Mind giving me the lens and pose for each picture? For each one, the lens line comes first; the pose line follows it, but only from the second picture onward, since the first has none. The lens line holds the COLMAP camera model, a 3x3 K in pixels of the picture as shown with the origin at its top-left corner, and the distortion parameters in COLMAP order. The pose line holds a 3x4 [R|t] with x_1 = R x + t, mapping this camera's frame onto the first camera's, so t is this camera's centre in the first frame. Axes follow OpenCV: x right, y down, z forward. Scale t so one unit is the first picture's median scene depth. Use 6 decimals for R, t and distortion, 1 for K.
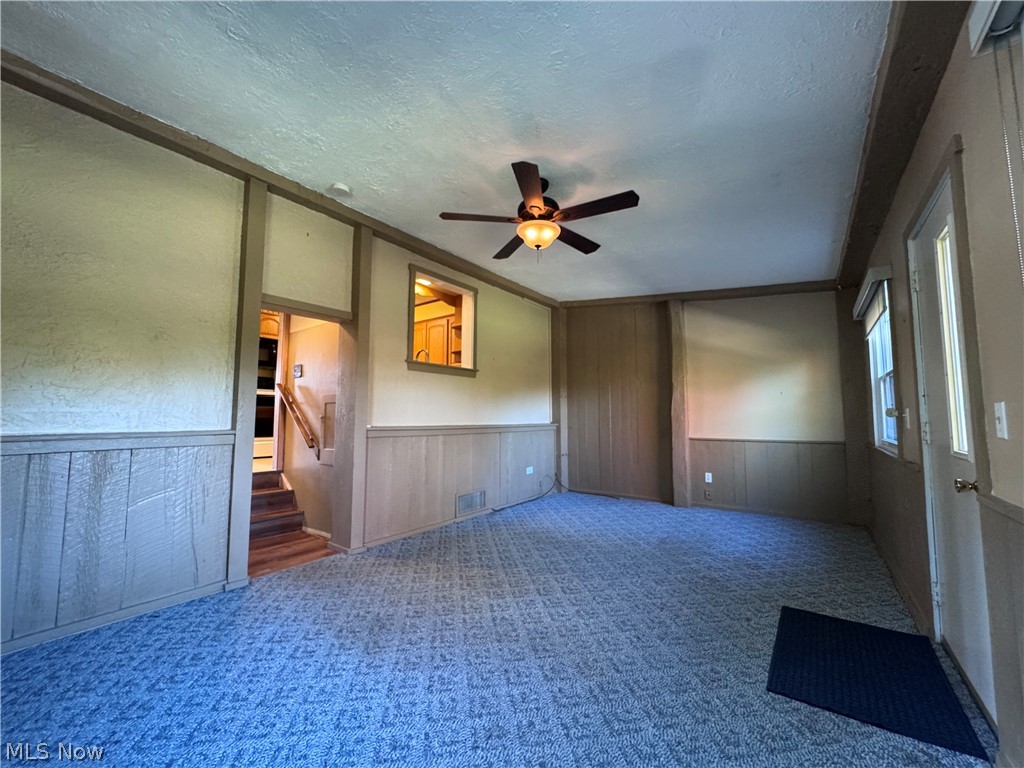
lens RADIAL K [[406.6, 0, 512.0], [0, 406.6, 384.0], [0, 0, 1]] dist [-0.003914, -0.000149]
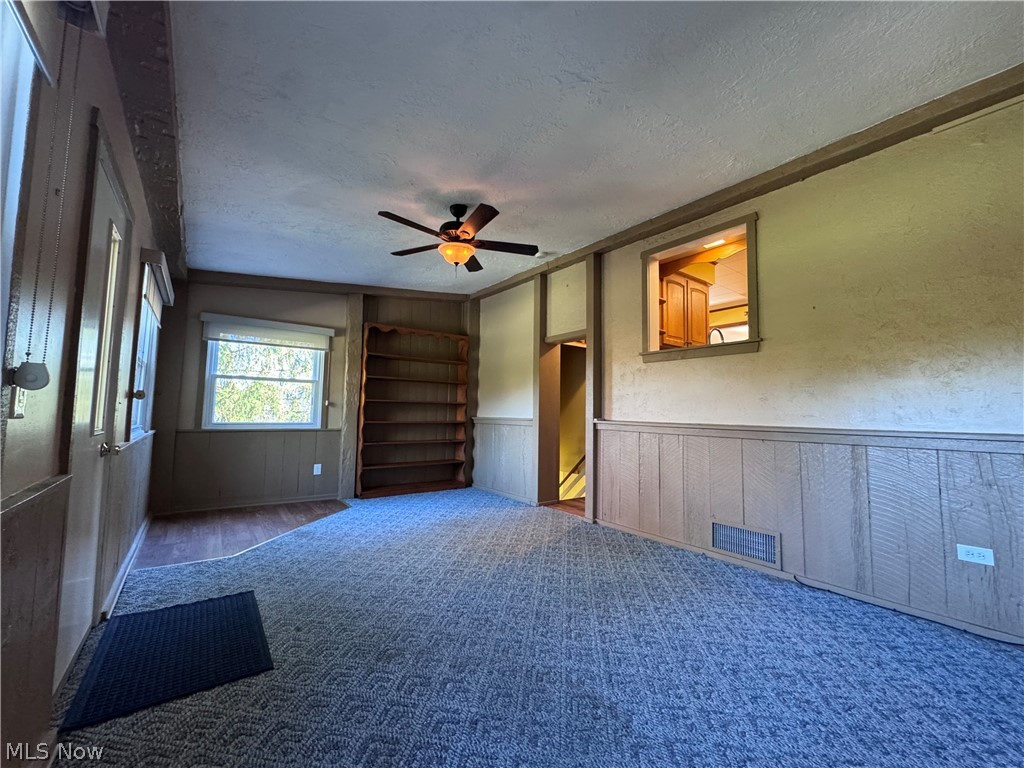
lens RADIAL K [[415.6, 0, 520.3], [0, 415.6, 381.5], [0, 0, 1]] dist [-0.000646, -0.000184]
pose [[-0.277659, -0.079710, -0.957367, 0.985588], [0.059967, 0.993170, -0.100083, 0.114585], [0.958806, -0.085199, -0.270983, 1.271853]]
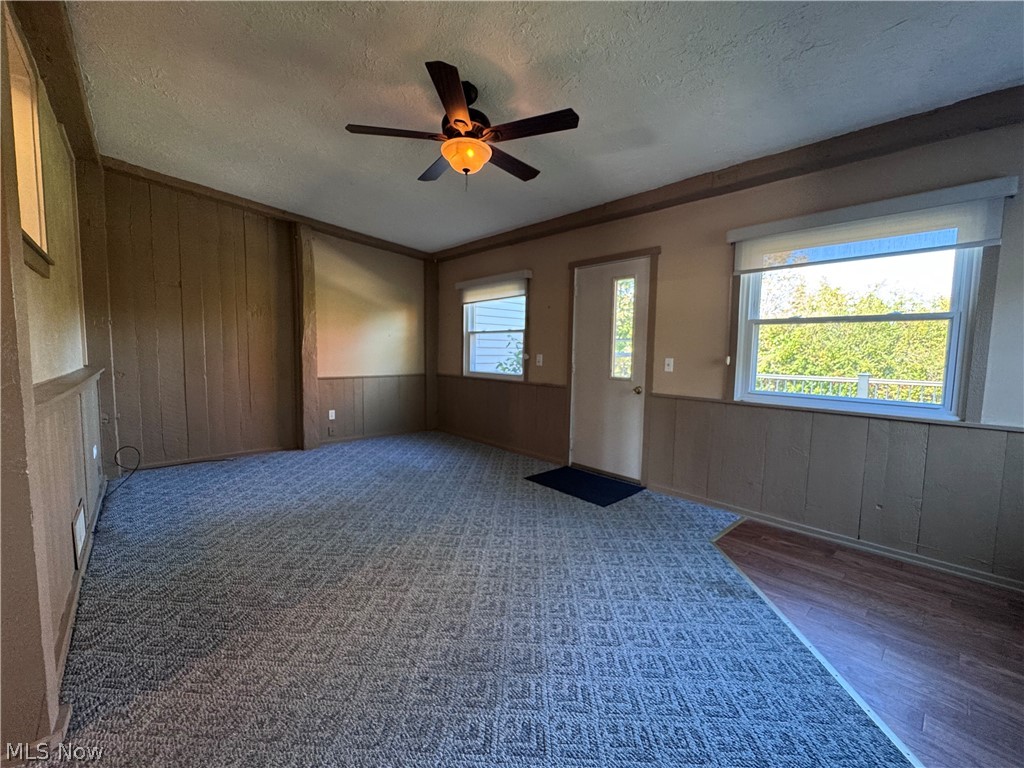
lens RADIAL K [[406.6, 0, 512.0], [0, 406.6, 384.0], [0, 0, 1]] dist [-0.003914, -0.000149]
pose [[0.206377, -0.077142, 0.975427, -0.687323], [-0.092266, 0.990911, 0.097888, 0.017071], [-0.974113, -0.110200, 0.197383, 0.590306]]
